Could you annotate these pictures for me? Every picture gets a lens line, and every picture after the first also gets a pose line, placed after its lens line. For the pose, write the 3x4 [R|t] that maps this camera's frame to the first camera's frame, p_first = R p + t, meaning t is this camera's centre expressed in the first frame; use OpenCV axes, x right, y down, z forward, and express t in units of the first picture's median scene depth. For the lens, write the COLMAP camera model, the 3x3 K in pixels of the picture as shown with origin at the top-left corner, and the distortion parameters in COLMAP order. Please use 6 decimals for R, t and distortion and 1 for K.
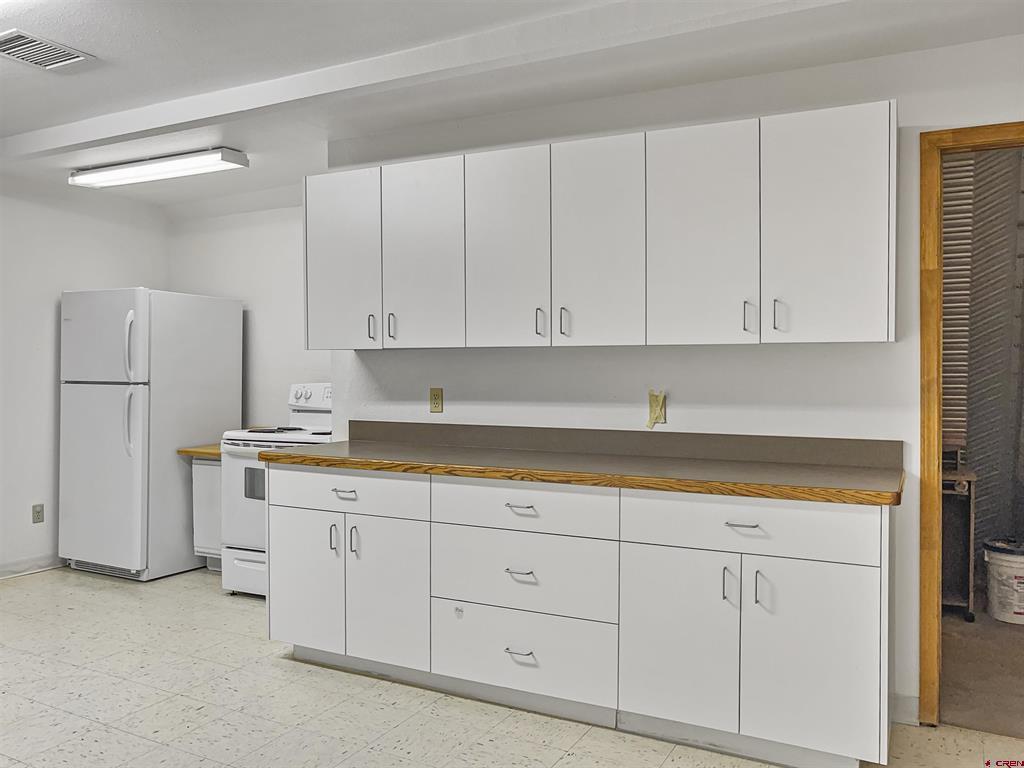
lens RADIAL K [[811.4, 0, 512.0], [0, 811.4, 384.0], [0, 0, 1]] dist [-0.087220, 0.131249]
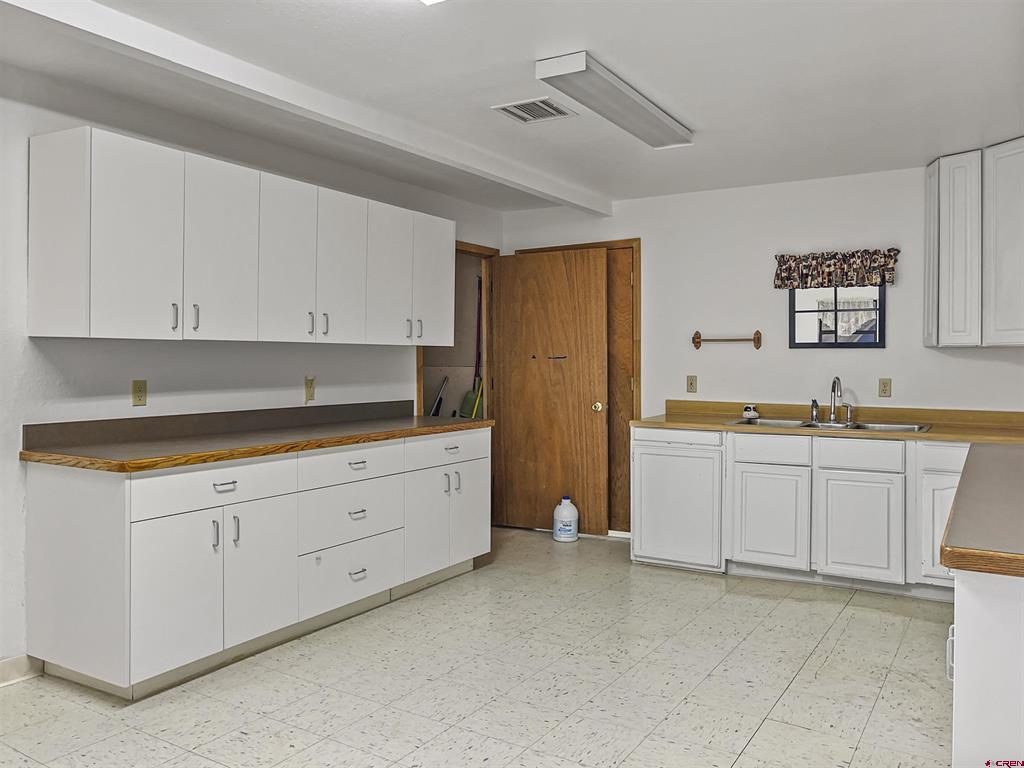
lens RADIAL K [[816.5, 0, 511.3], [0, 816.5, 368.1], [0, 0, 1]] dist [-0.003916, 0.004713]
pose [[0.075497, -0.014009, 0.997048, -1.185724], [0.012373, 0.999837, 0.013111, -0.019479], [-0.997069, 0.011346, 0.075658, 0.568107]]
